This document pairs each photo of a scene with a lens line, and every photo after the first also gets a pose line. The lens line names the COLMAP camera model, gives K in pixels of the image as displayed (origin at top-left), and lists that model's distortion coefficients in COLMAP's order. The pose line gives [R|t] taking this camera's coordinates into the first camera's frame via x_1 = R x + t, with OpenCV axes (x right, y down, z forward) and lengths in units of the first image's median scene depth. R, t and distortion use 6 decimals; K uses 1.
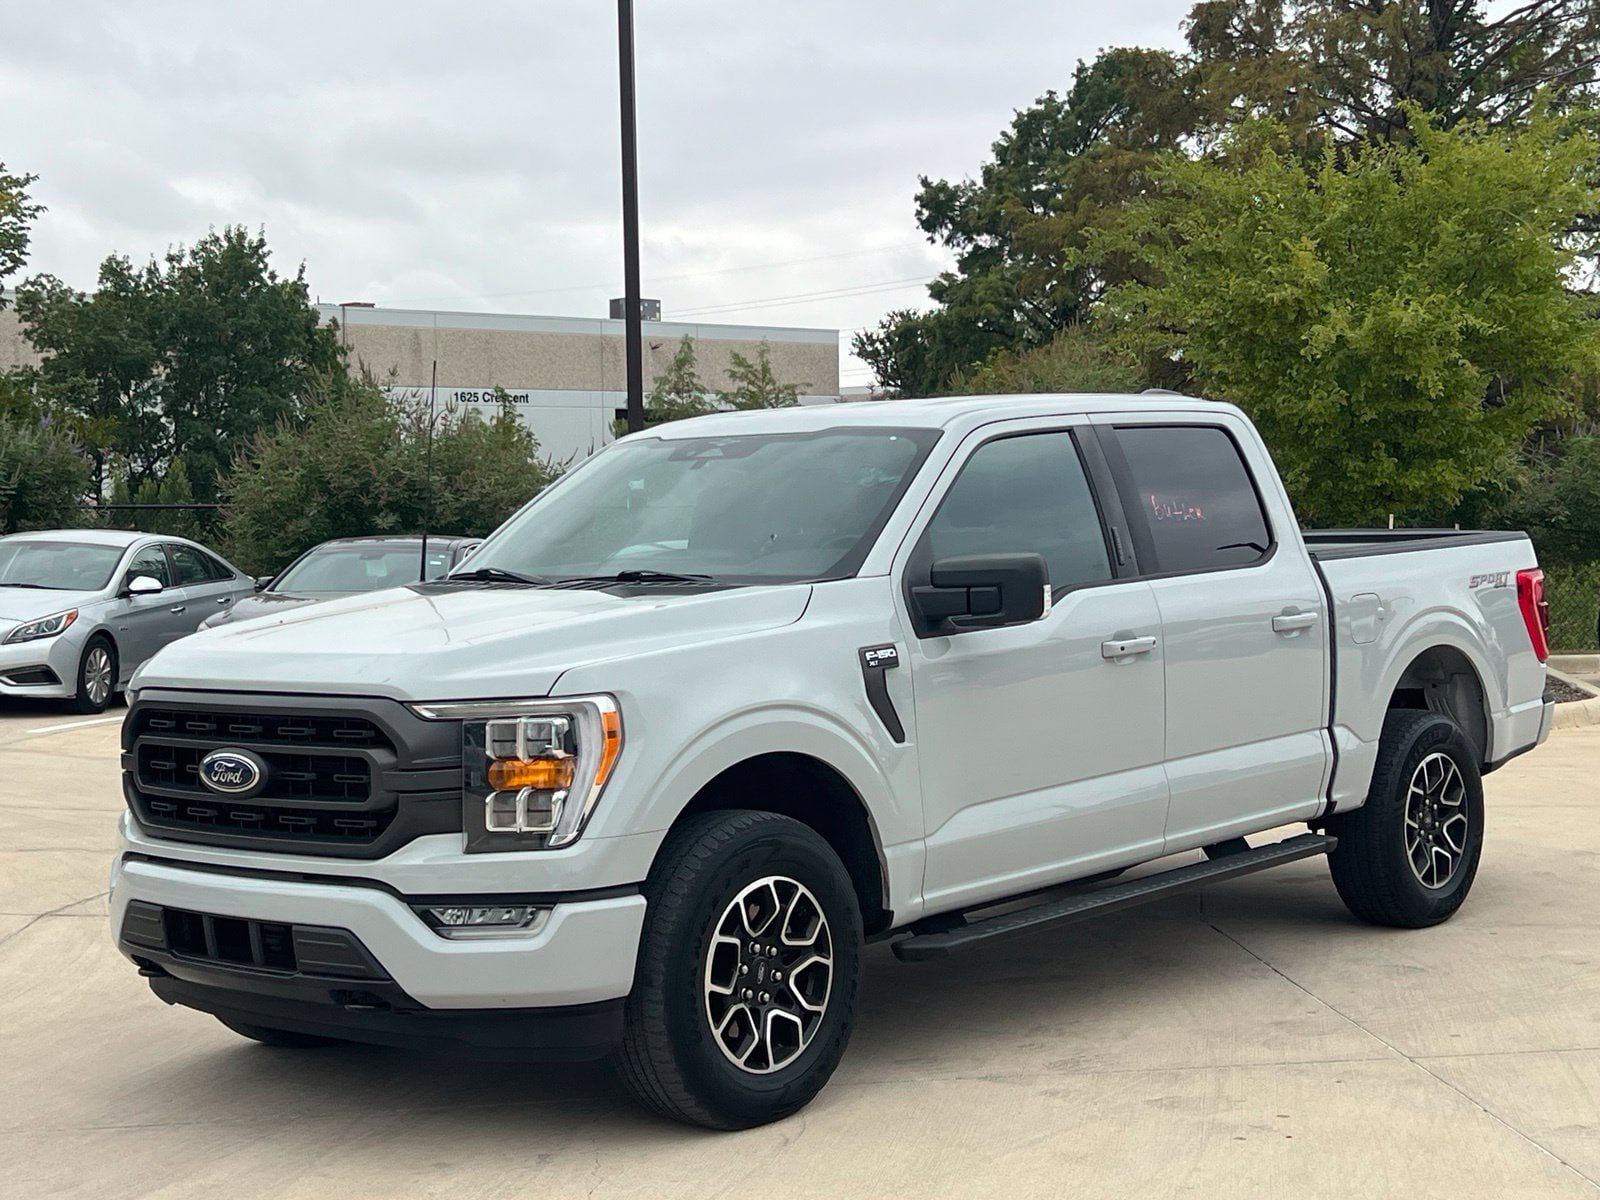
lens RADIAL K [[2415.4, 0, 780.3], [0, 2415.4, 618.0], [0, 0, 1]] dist [0.229740, -0.846082]
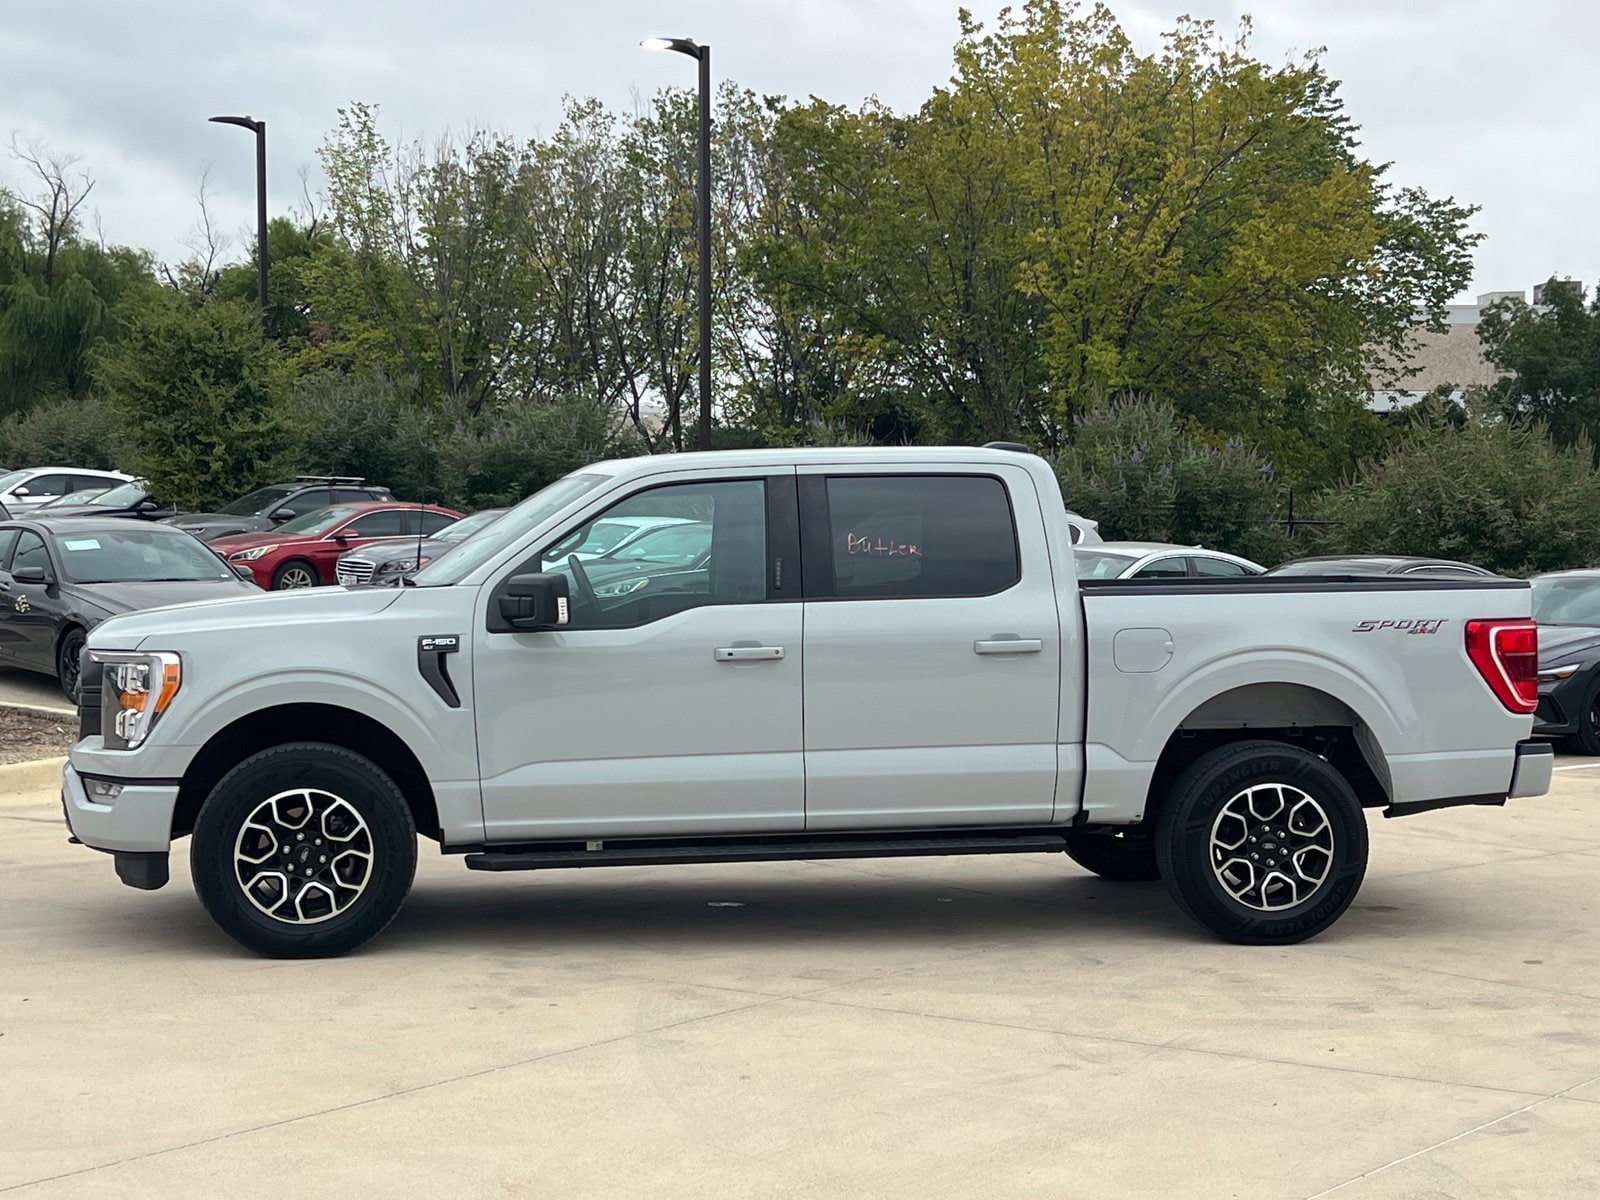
lens RADIAL K [[2415.4, 0, 780.3], [0, 2415.4, 618.0], [0, 0, 1]] dist [0.229740, -0.846082]
pose [[0.757944, 0.049504, -0.650439, 1.143489], [-0.051978, 0.998529, 0.015427, -0.031429], [0.650246, 0.022116, 0.759402, 0.081805]]
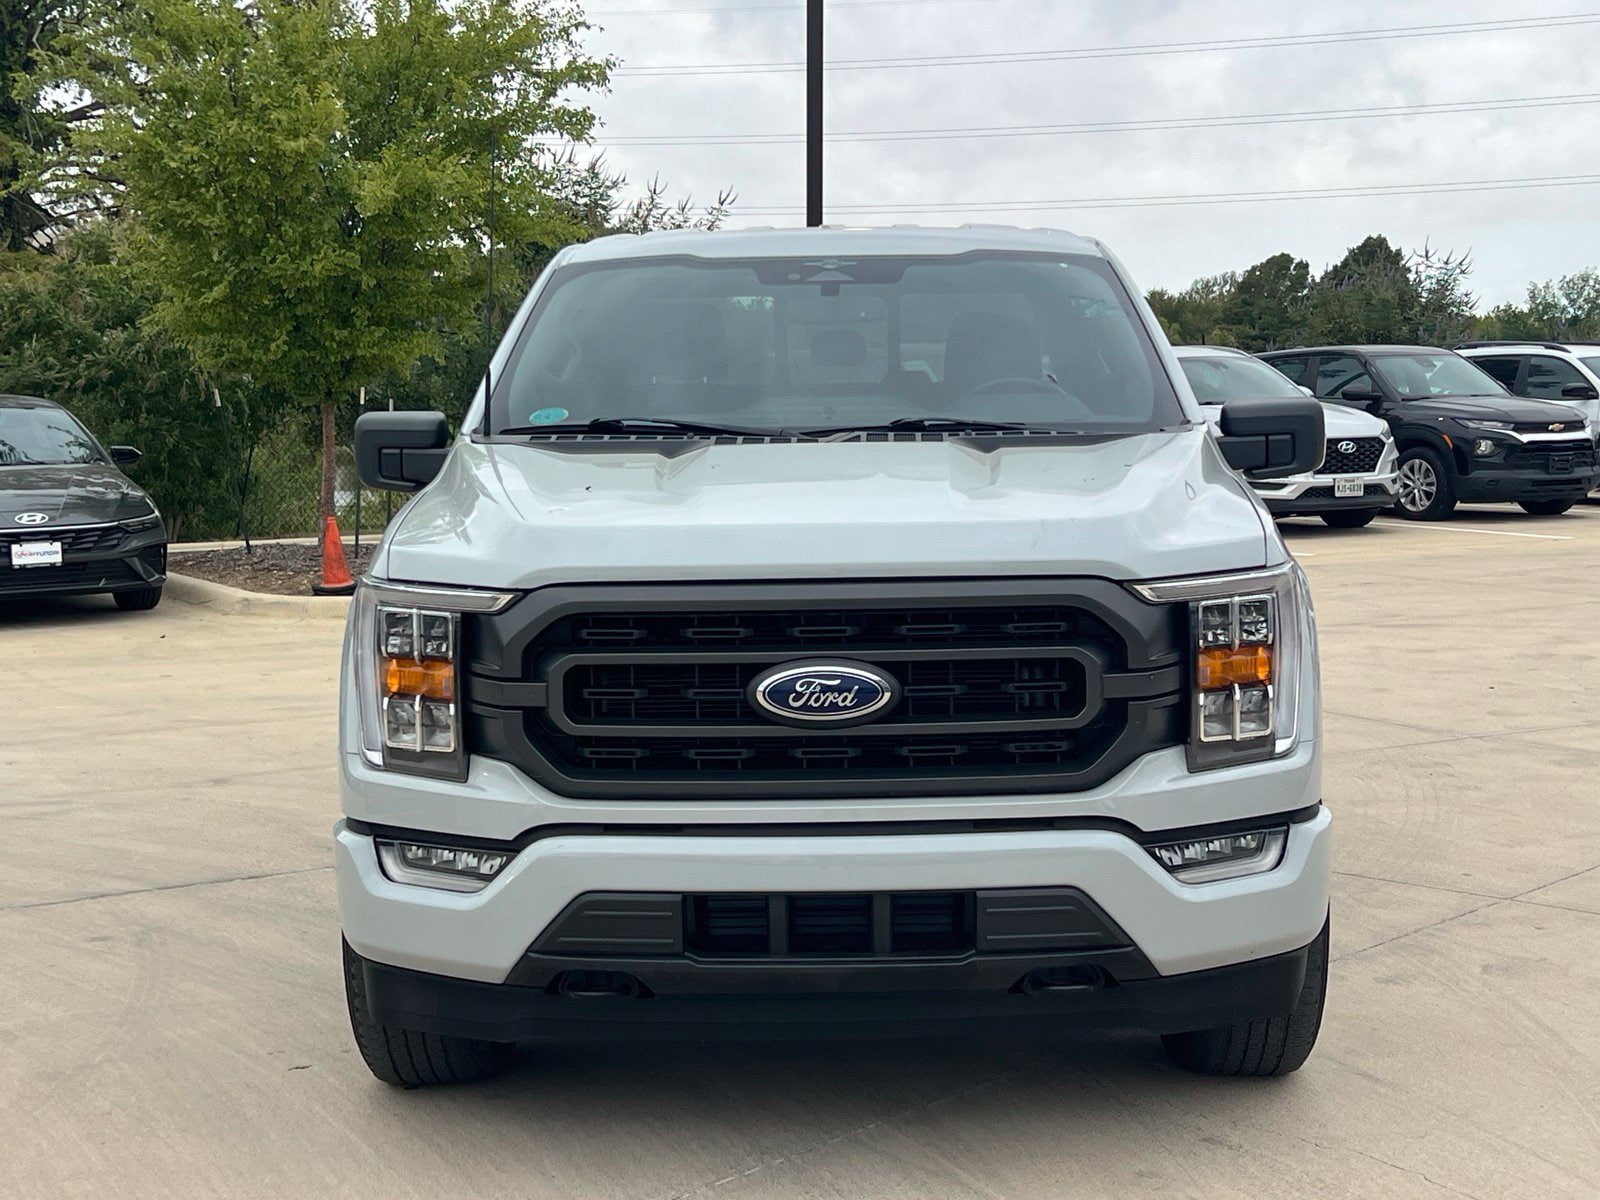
lens RADIAL K [[2410.9, 0, 800.0], [0, 2410.9, 600.0], [0, 0, 1]] dist [0.194749, -0.624324]
pose [[0.774192, -0.045807, 0.631291, -0.669600], [0.021299, 0.998698, 0.046345, 0.002865], [-0.632592, -0.022434, 0.774160, 0.449921]]
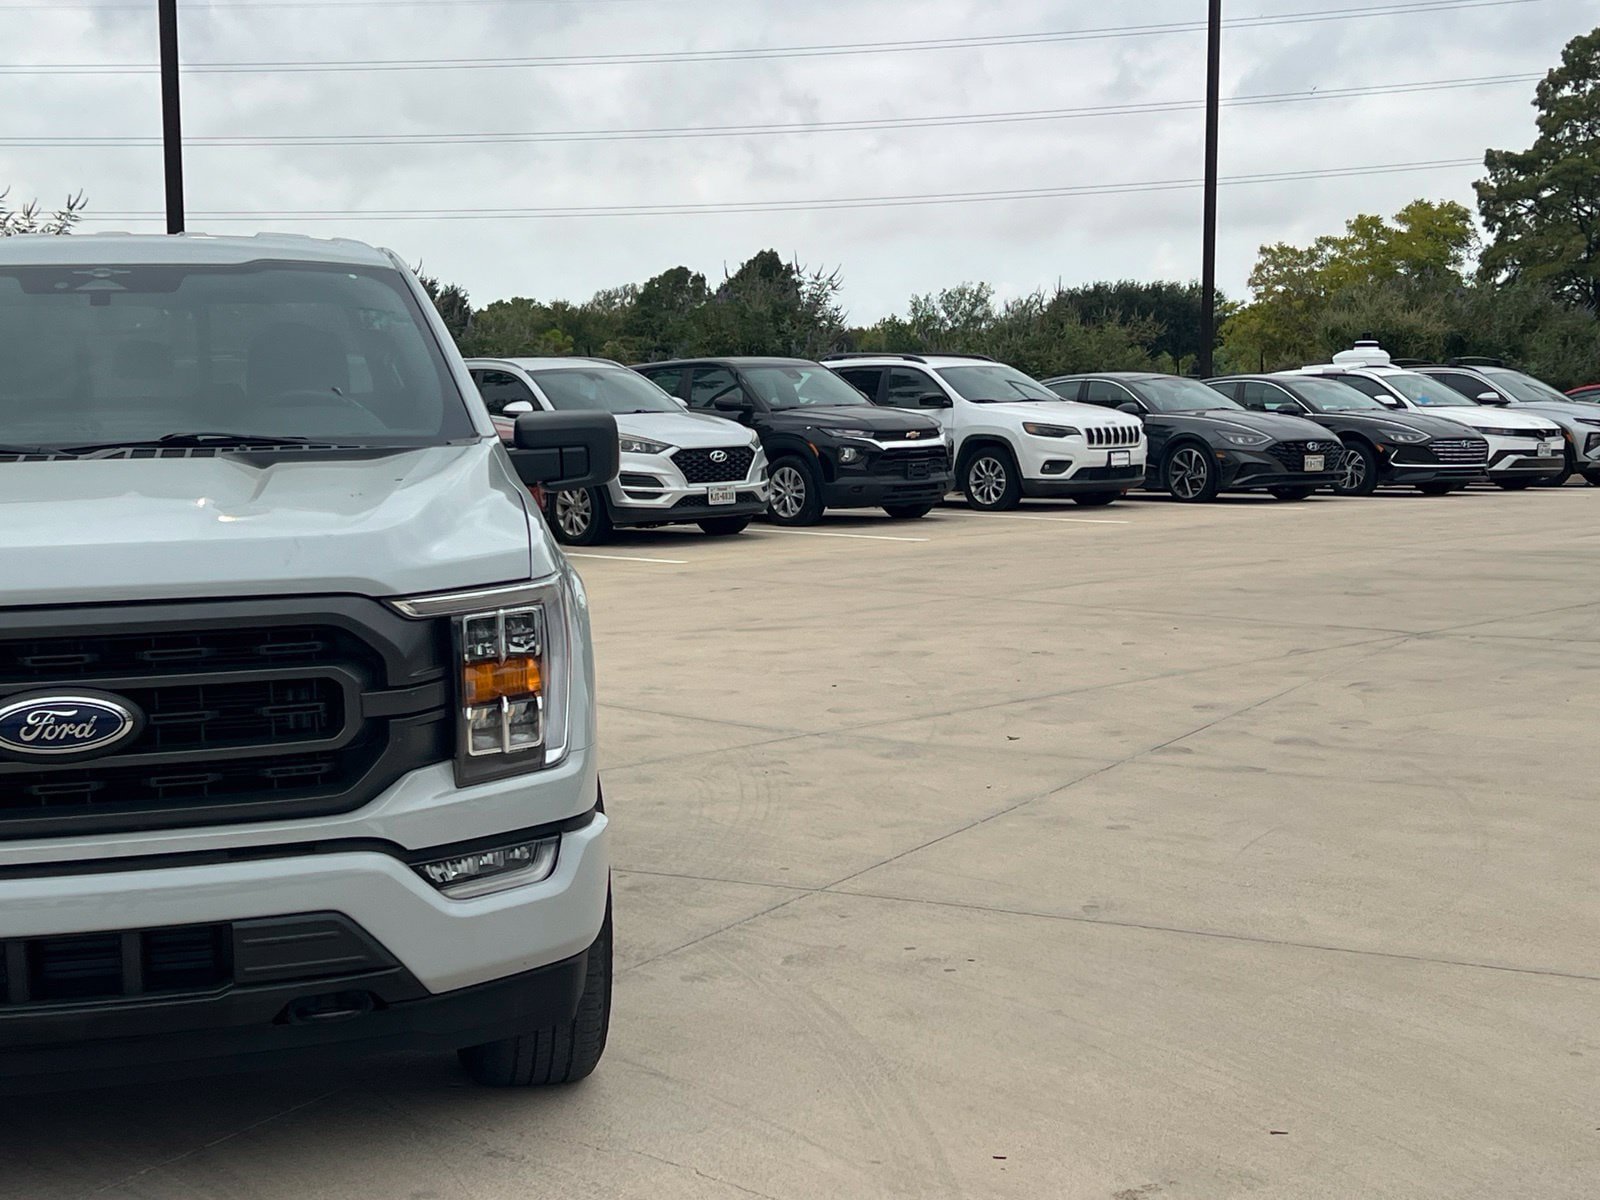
lens RADIAL K [[2415.4, 0, 780.3], [0, 2415.4, 618.0], [0, 0, 1]] dist [0.229740, -0.846082]
pose [[0.606820, -0.069677, 0.791780, -0.634597], [0.041240, 0.997569, 0.056180, 0.003427], [-0.793769, -0.001438, 0.608218, 0.420065]]
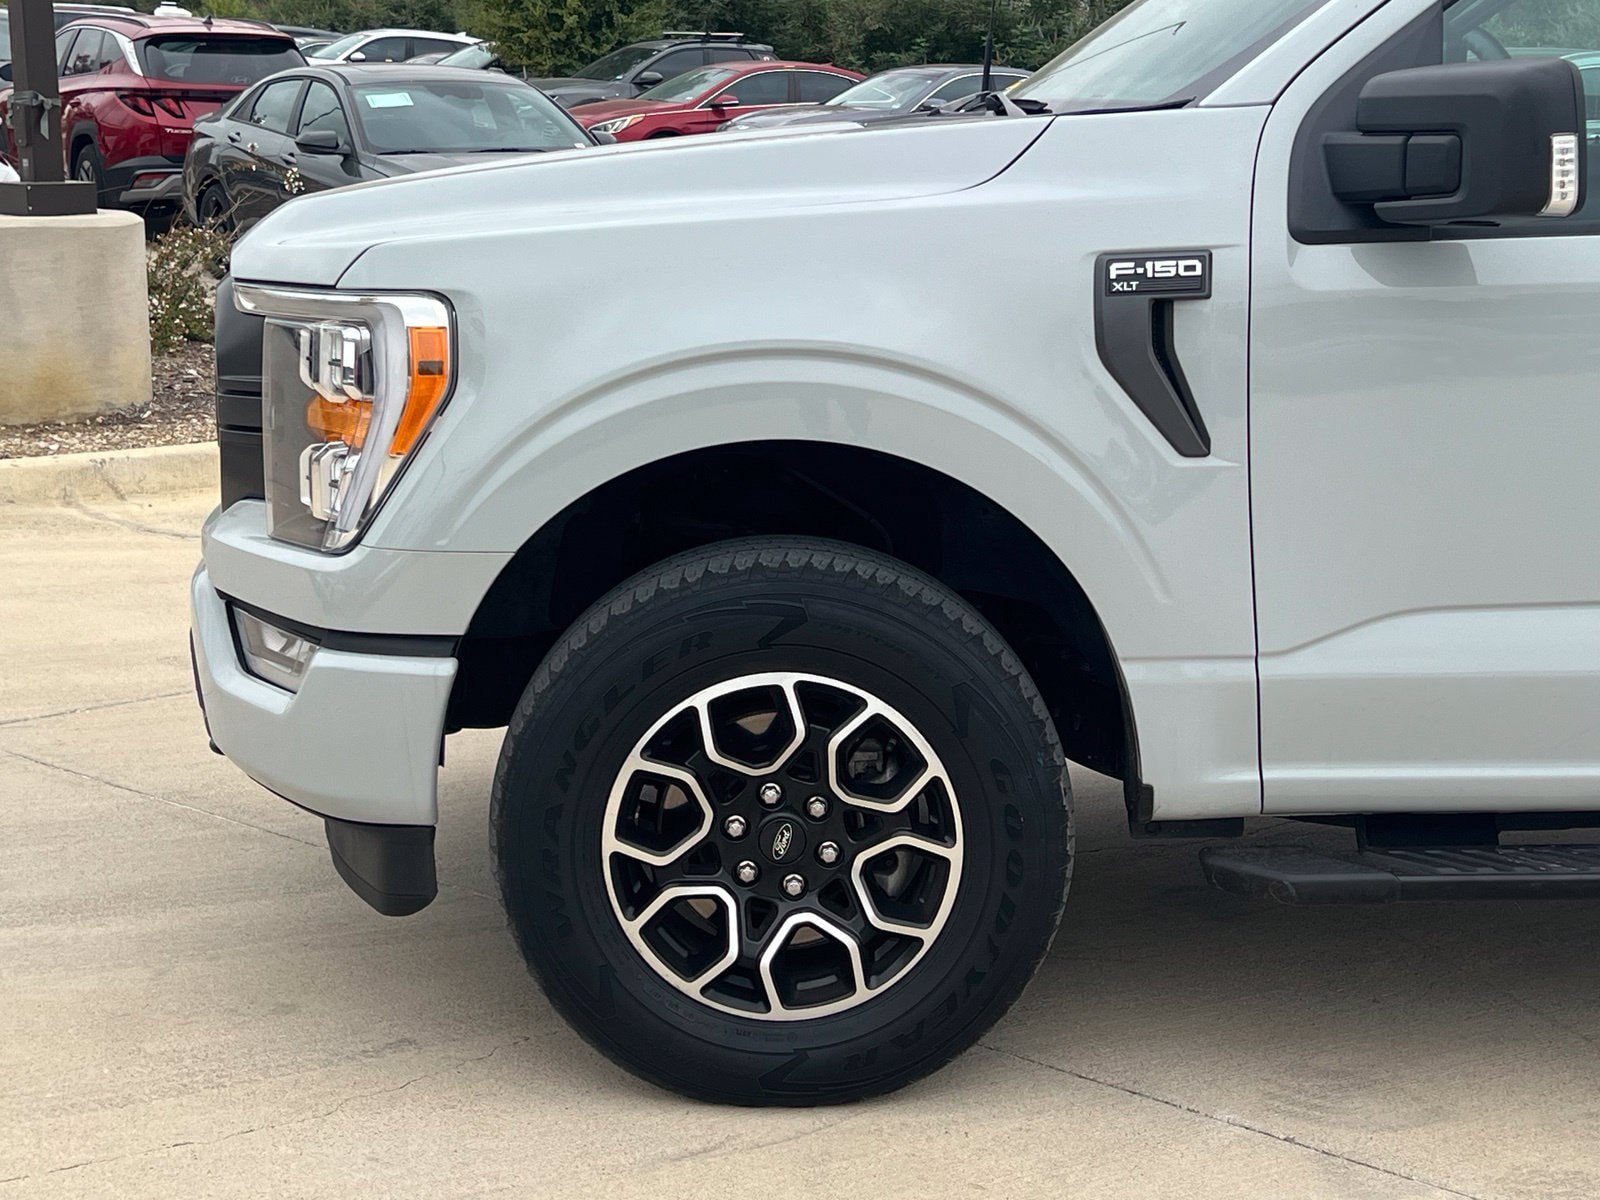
lens RADIAL K [[2415.4, 0, 780.3], [0, 2415.4, 618.0], [0, 0, 1]] dist [0.229740, -0.846082]
pose [[0.656013, 0.176036, -0.733933, 0.381203], [-0.051723, 0.980619, 0.188973, -0.005008], [0.752975, -0.086008, 0.652404, 0.652578]]
